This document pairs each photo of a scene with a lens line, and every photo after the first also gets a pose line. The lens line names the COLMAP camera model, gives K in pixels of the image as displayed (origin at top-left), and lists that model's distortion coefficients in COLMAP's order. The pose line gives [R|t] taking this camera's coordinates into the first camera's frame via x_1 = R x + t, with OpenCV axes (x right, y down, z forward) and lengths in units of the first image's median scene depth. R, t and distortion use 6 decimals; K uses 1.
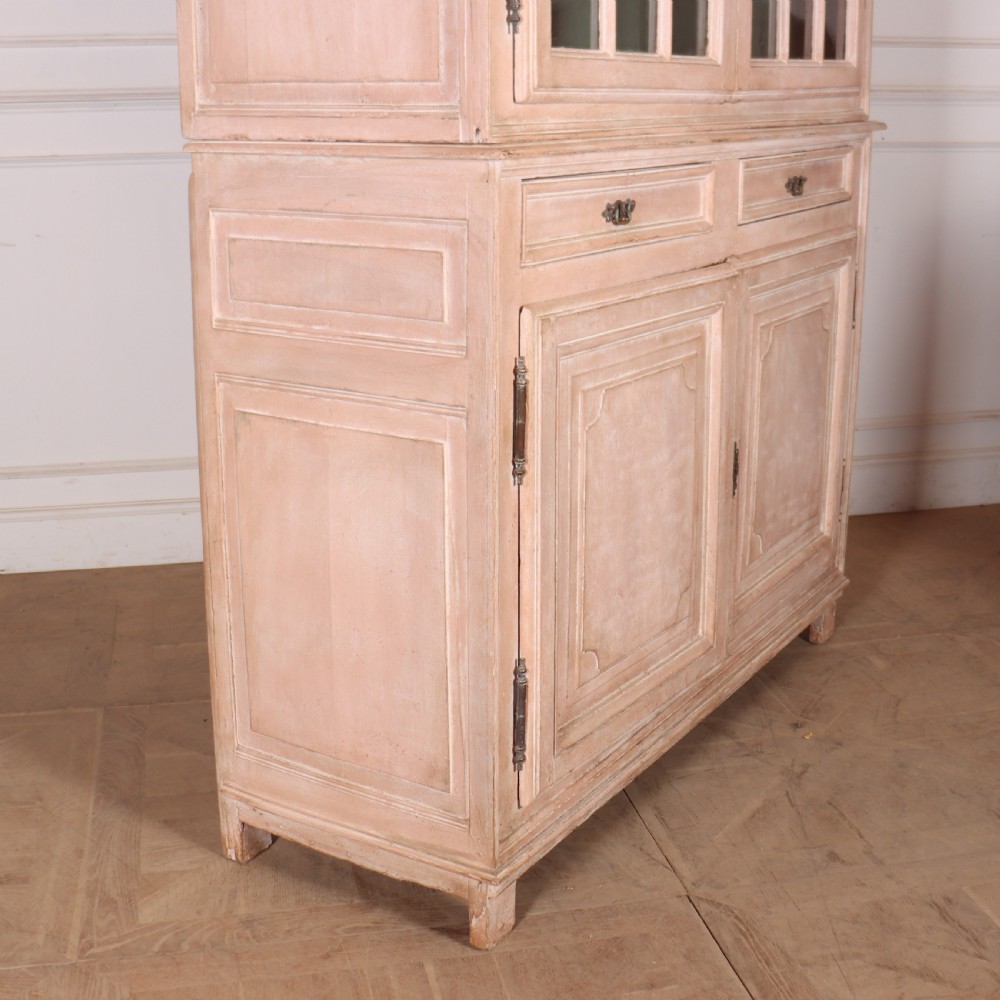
lens RADIAL K [[1471.4, 0, 439.2], [0, 1471.4, 500.7], [0, 0, 1]] dist [-0.122843, -0.002996]
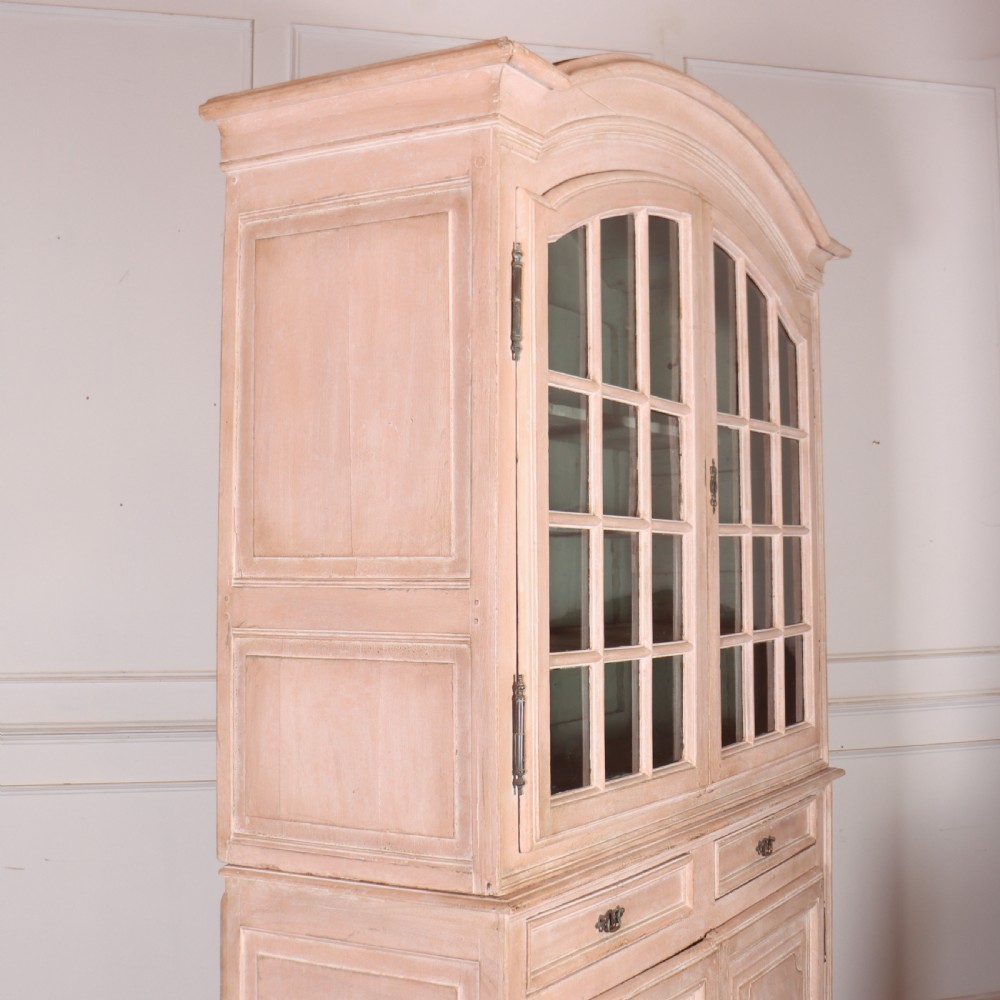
lens RADIAL K [[1500.8, 0, 500.0], [0, 1500.8, 500.0], [0, 0, 1]] dist [-0.161893, 0.194245]
pose [[0.997913, 0.007945, 0.064084, -0.037196], [0.012609, 0.949325, -0.314045, -0.157282], [-0.063331, 0.314197, 0.947243, -0.170463]]
